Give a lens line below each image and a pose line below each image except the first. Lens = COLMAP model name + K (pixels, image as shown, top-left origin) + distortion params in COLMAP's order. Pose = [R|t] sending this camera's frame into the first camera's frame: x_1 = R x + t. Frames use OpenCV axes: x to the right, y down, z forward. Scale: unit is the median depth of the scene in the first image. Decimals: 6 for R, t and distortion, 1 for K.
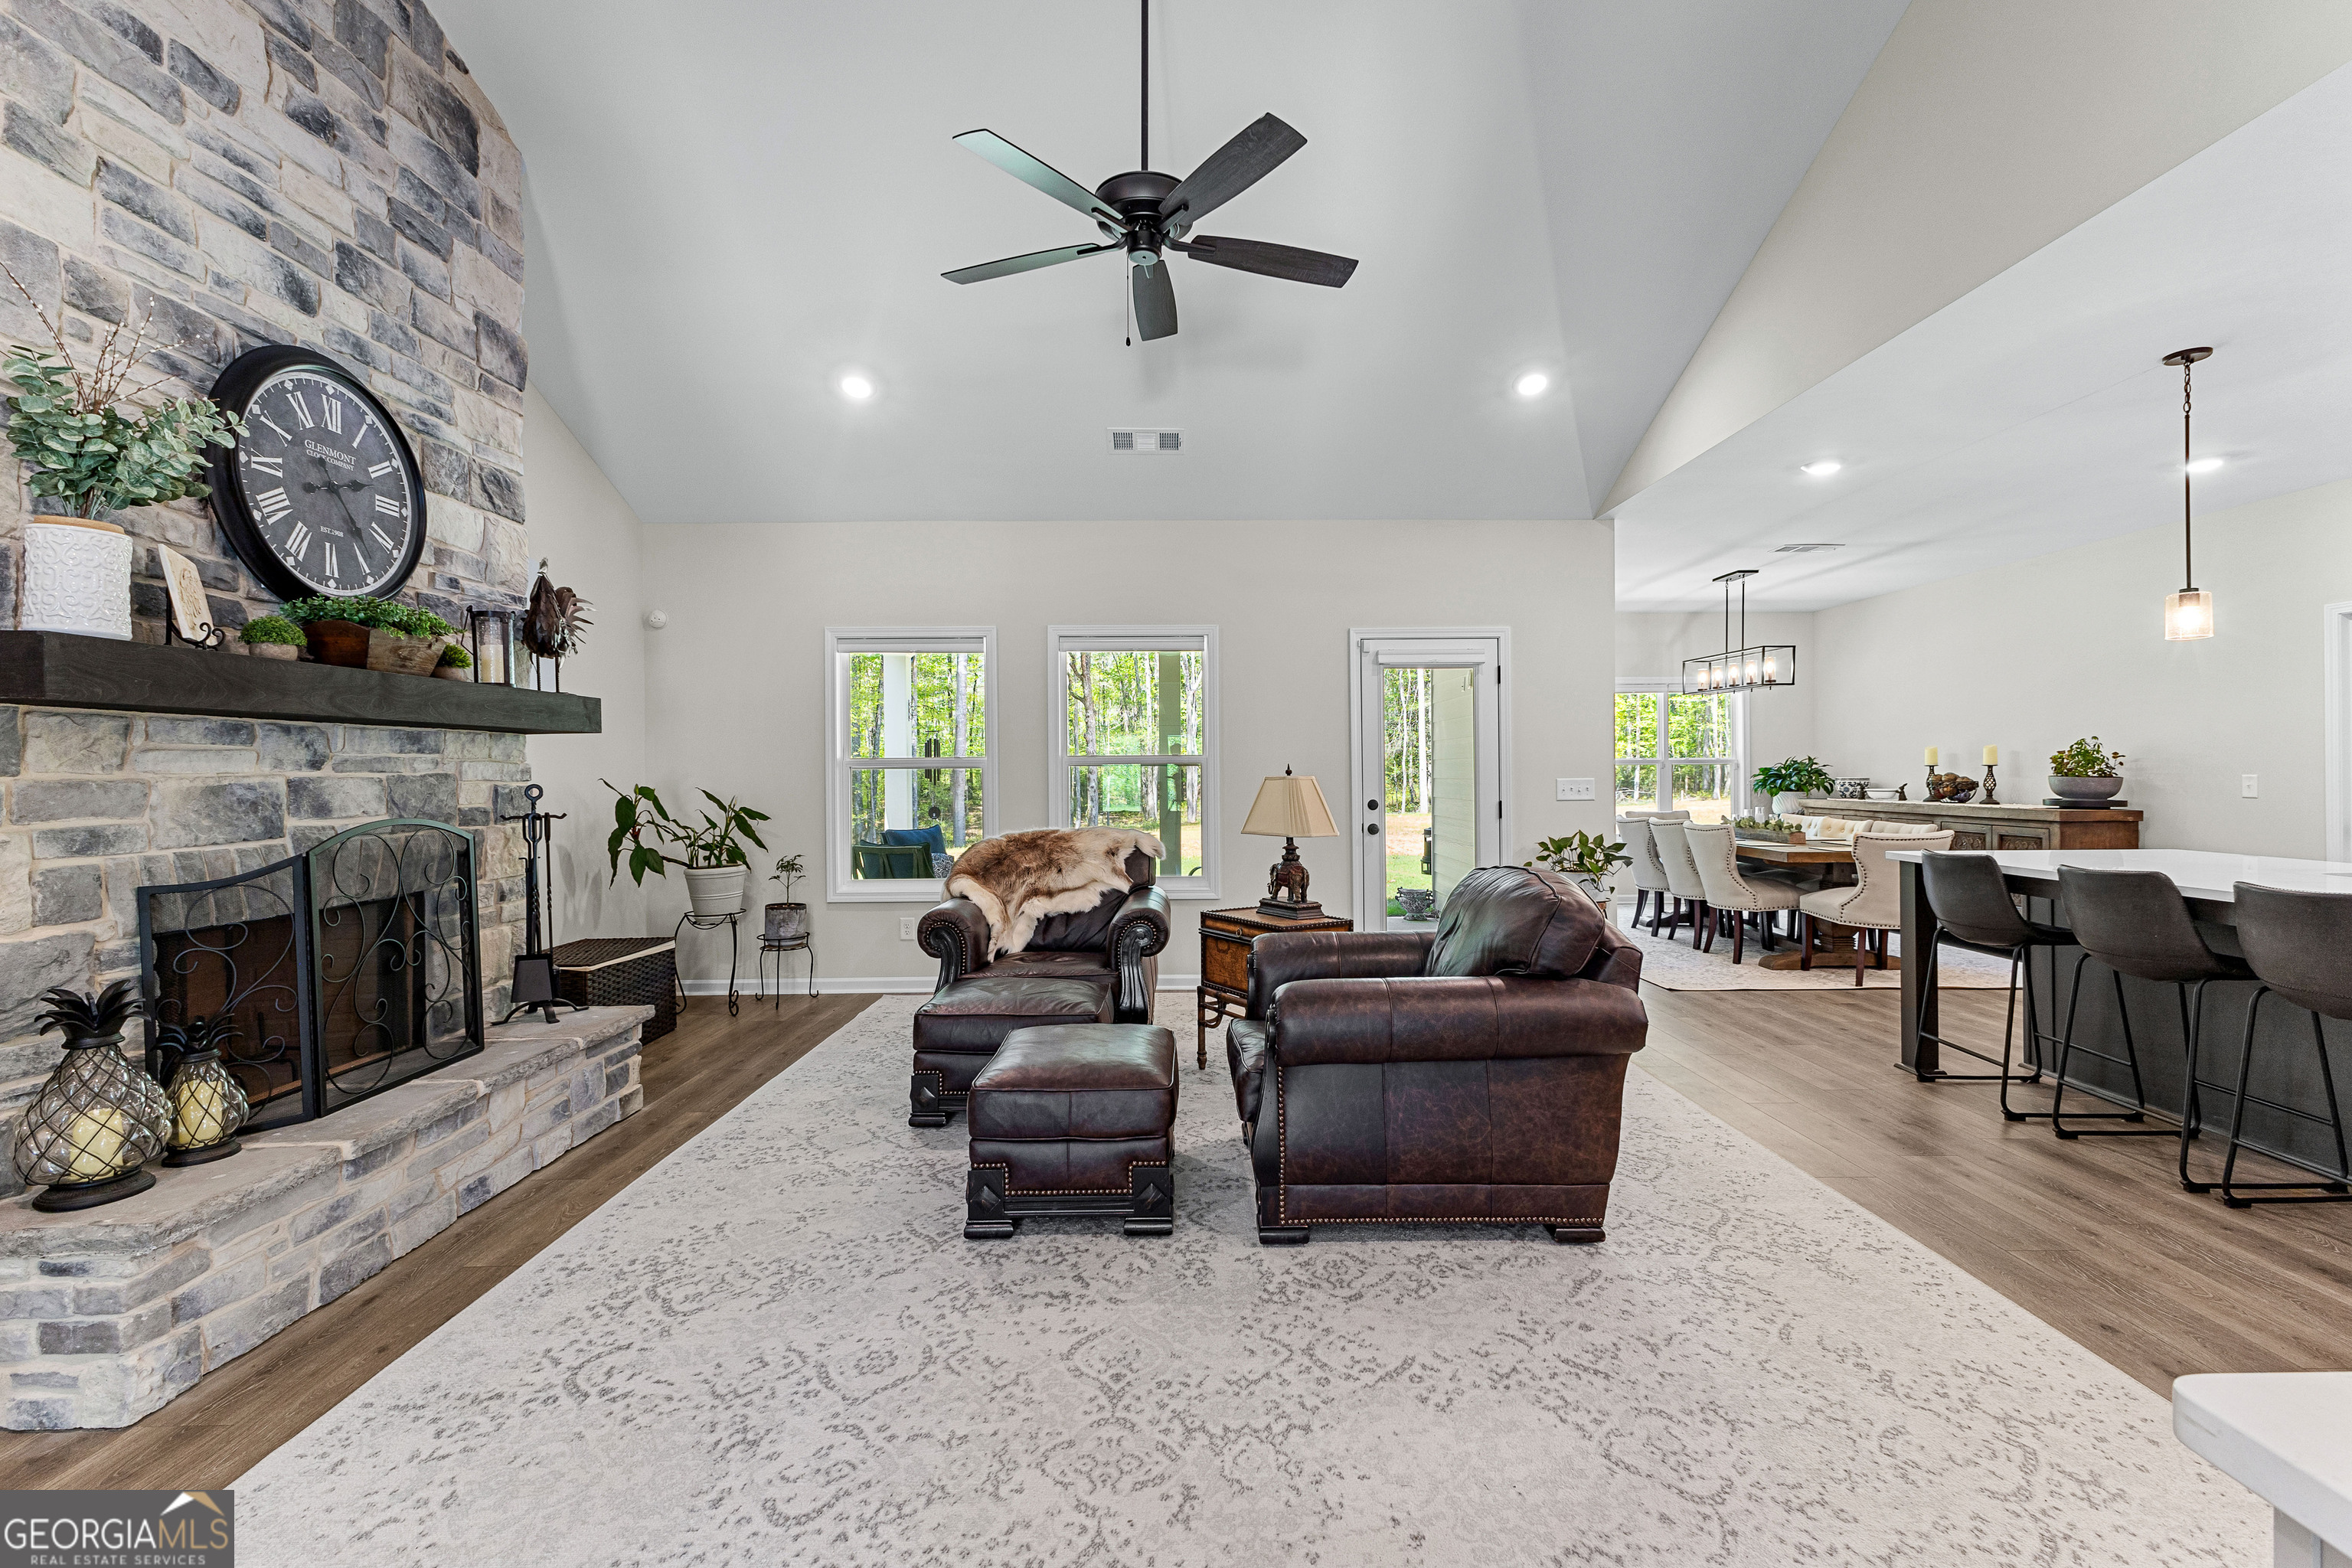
lens RADIAL K [[1026.1, 0, 1188.1], [0, 1026.1, 778.0], [0, 0, 1]] dist [0.013788, -0.000343]
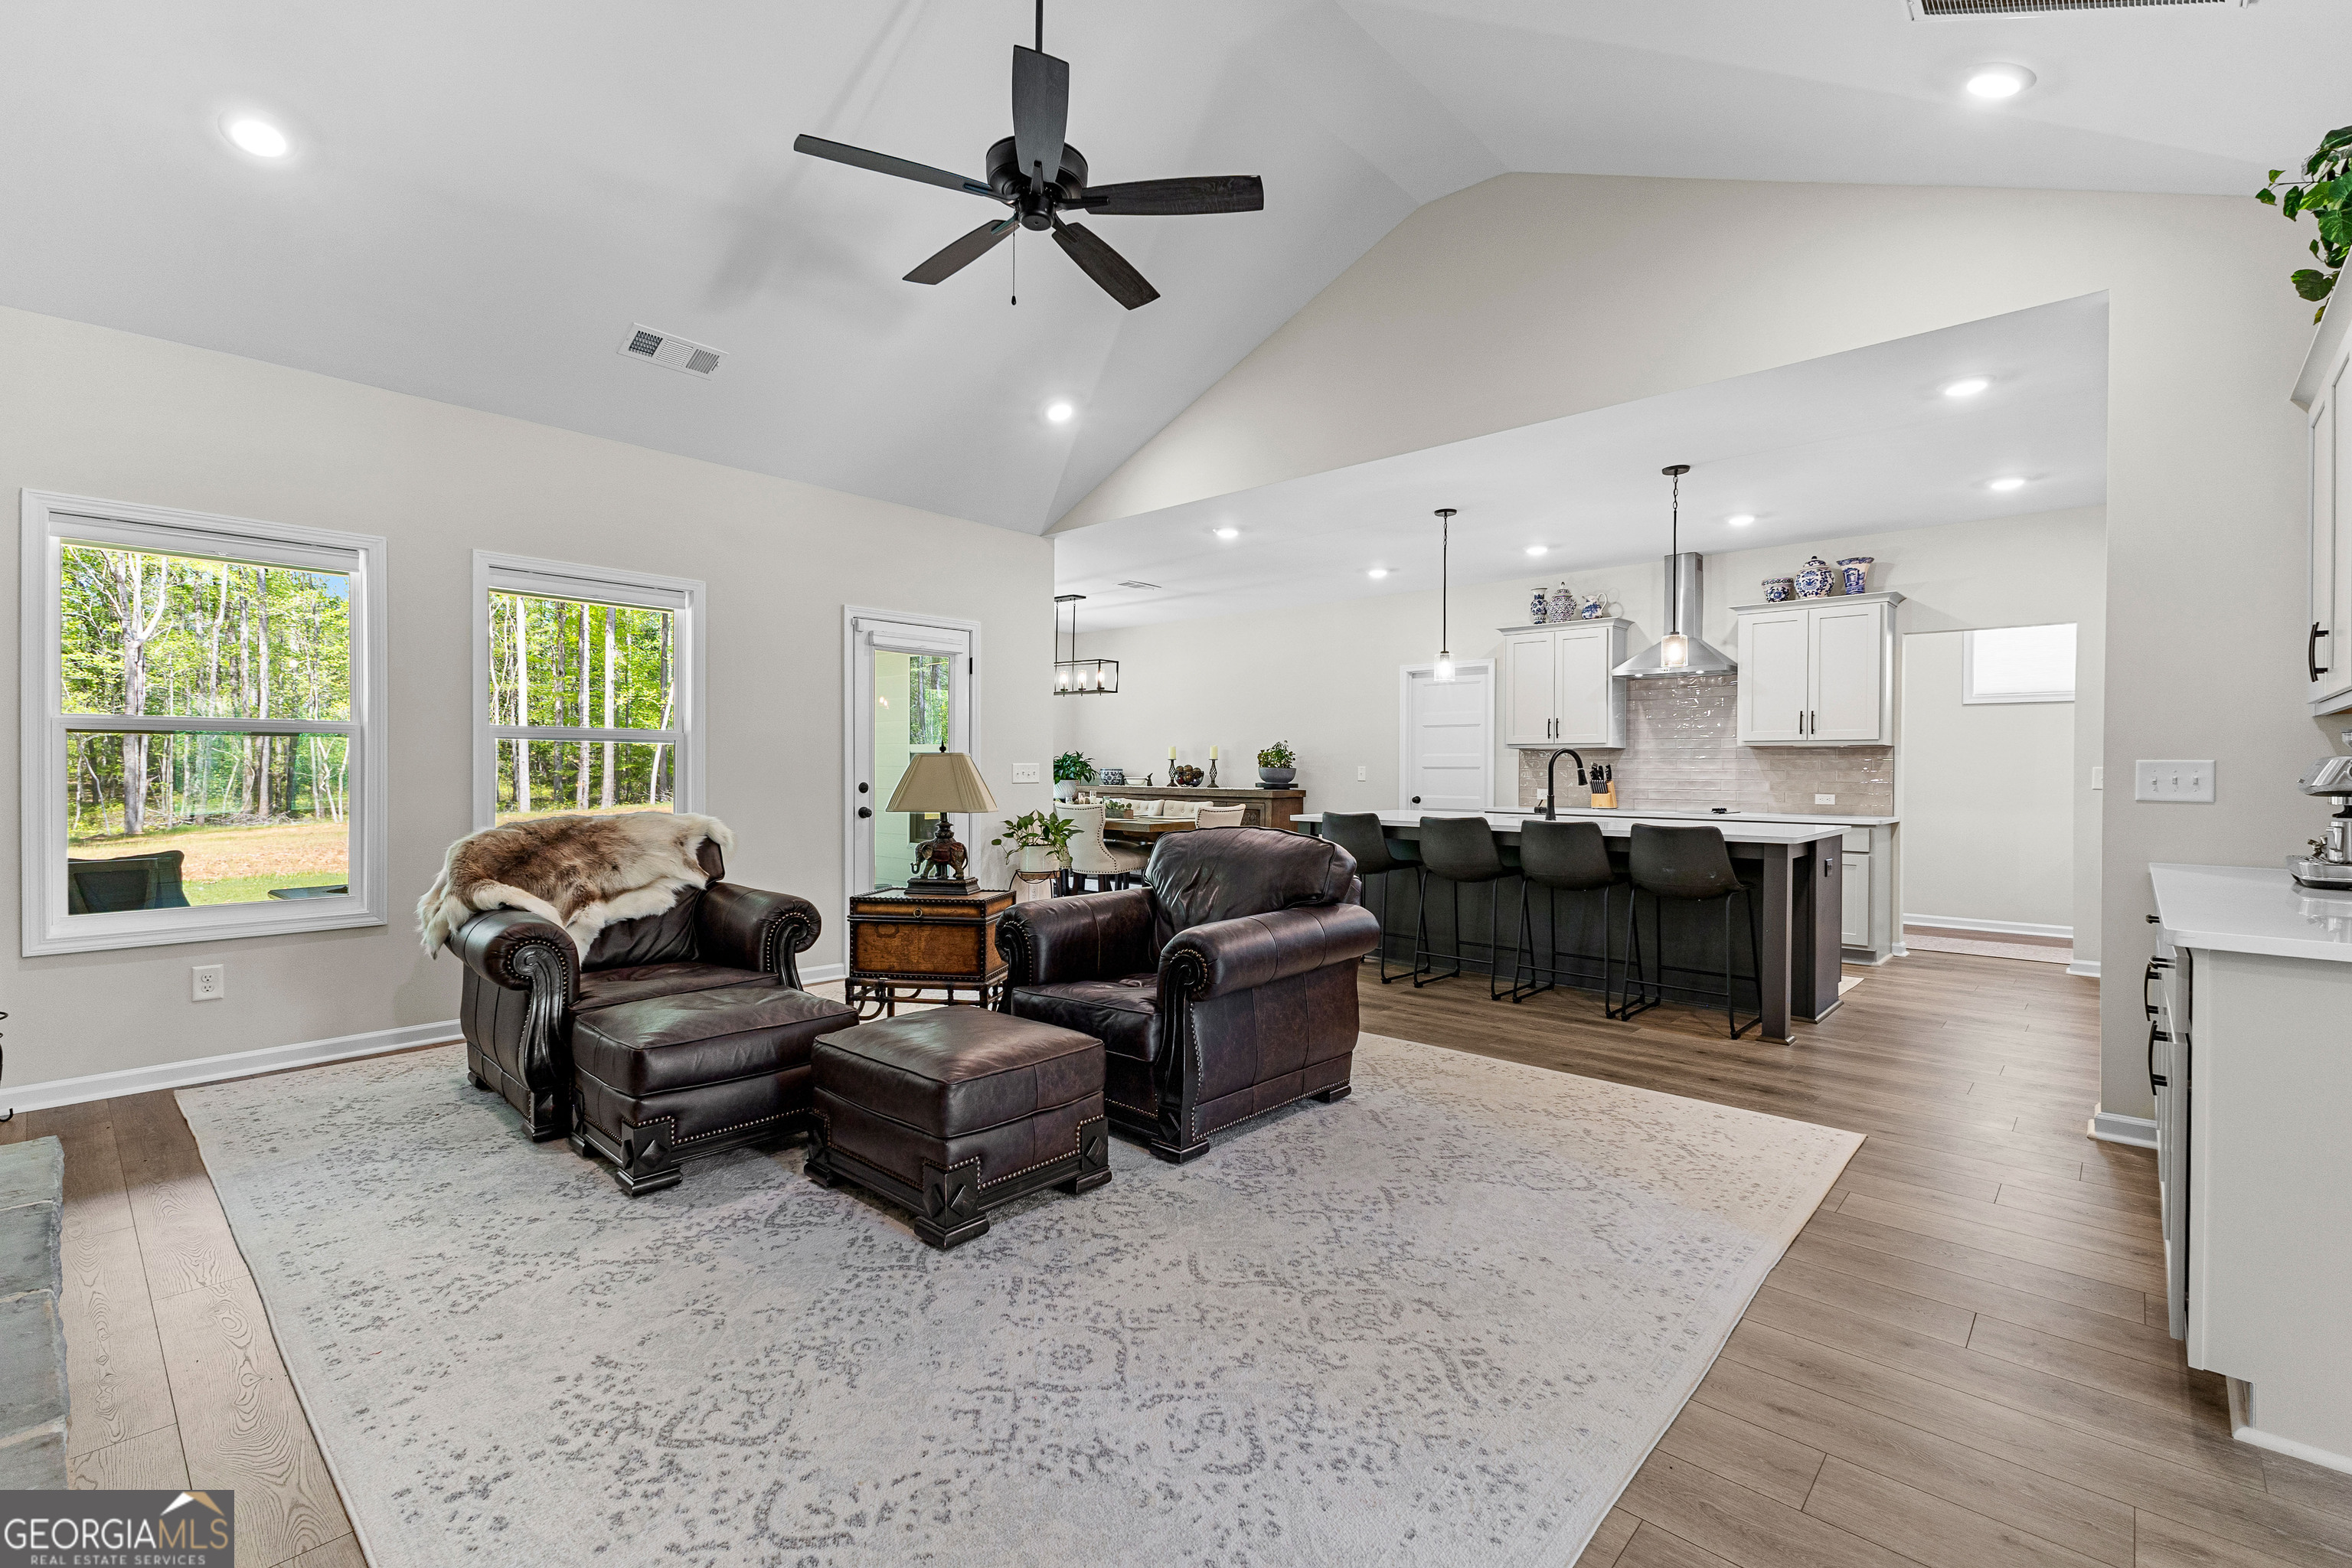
lens RADIAL K [[1026.1, 0, 1182.1], [0, 1026.1, 785.2], [0, 0, 1]] dist [0.013788, -0.000343]
pose [[0.680632, -0.001788, 0.732624, -0.537539], [-0.006614, 0.999941, 0.008586, 0.021412], [-0.732596, -0.010690, 0.680580, 0.171355]]
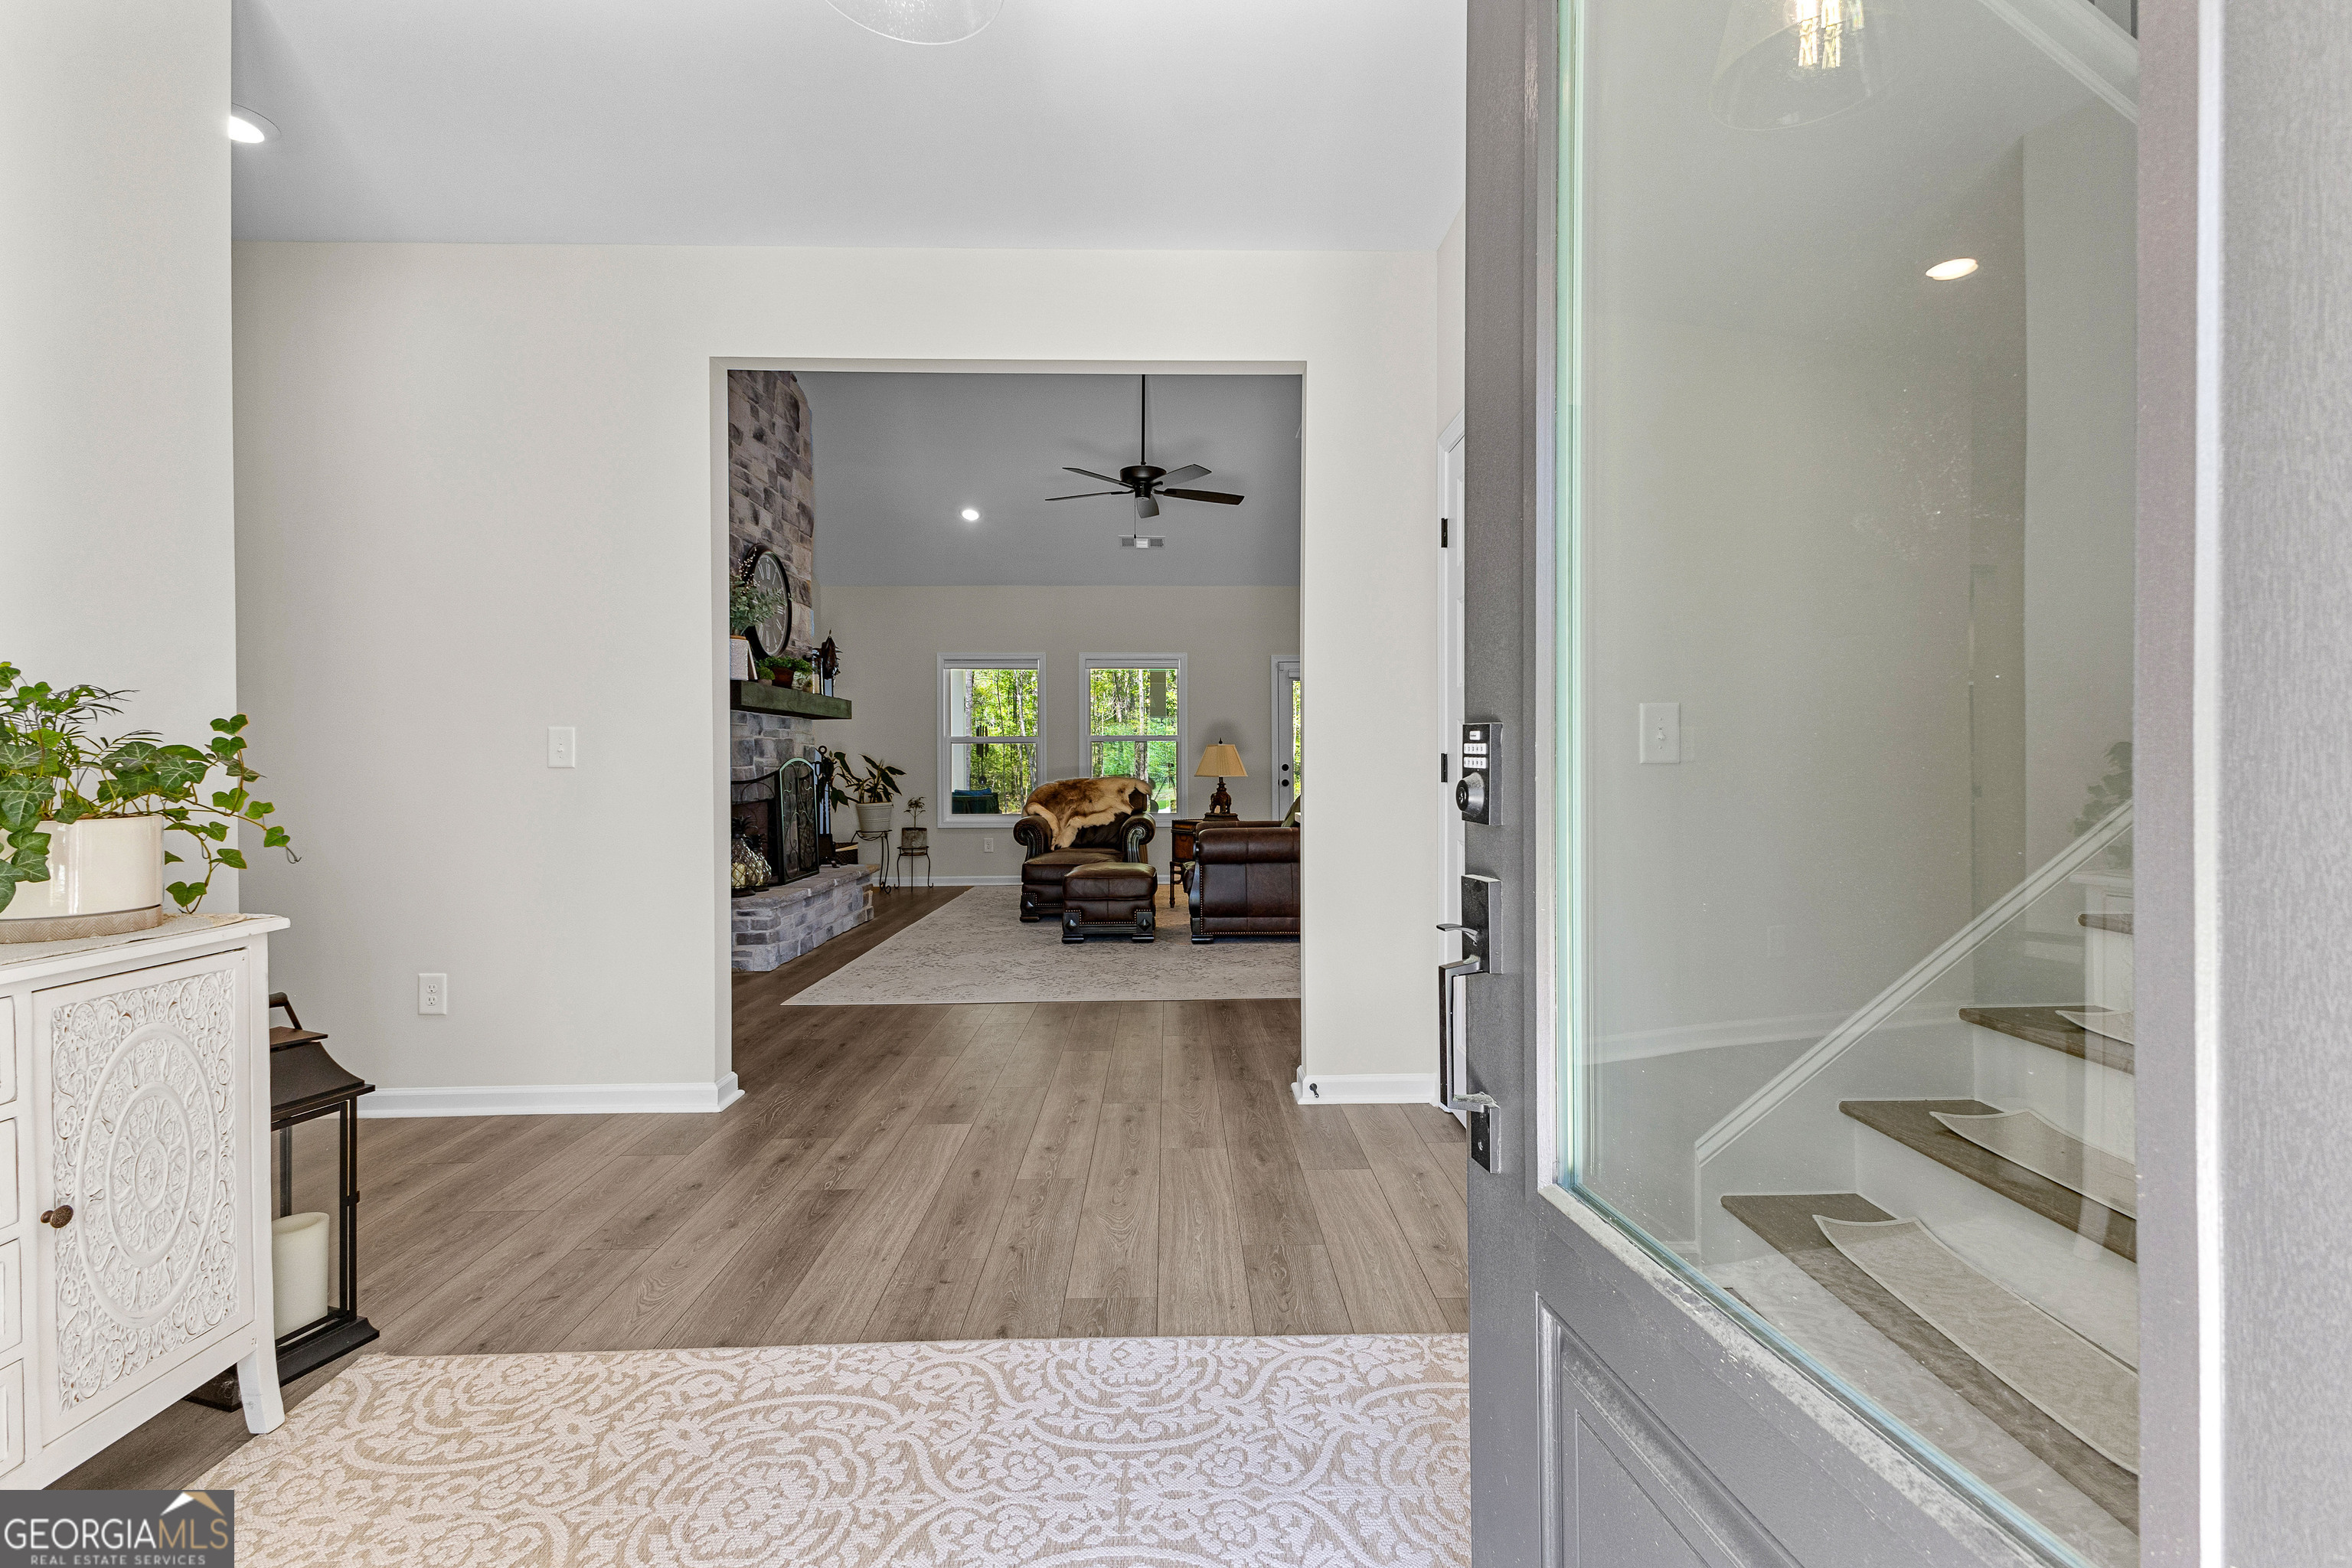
lens RADIAL K [[1026.1, 0, 1190.7], [0, 1026.1, 777.4], [0, 0, 1]] dist [0.013788, -0.000343]
pose [[0.999925, 0.004386, 0.011439, 0.028200], [-0.004480, 0.999957, 0.008175, 0.046800], [-0.011402, -0.008225, 0.999901, -0.917310]]
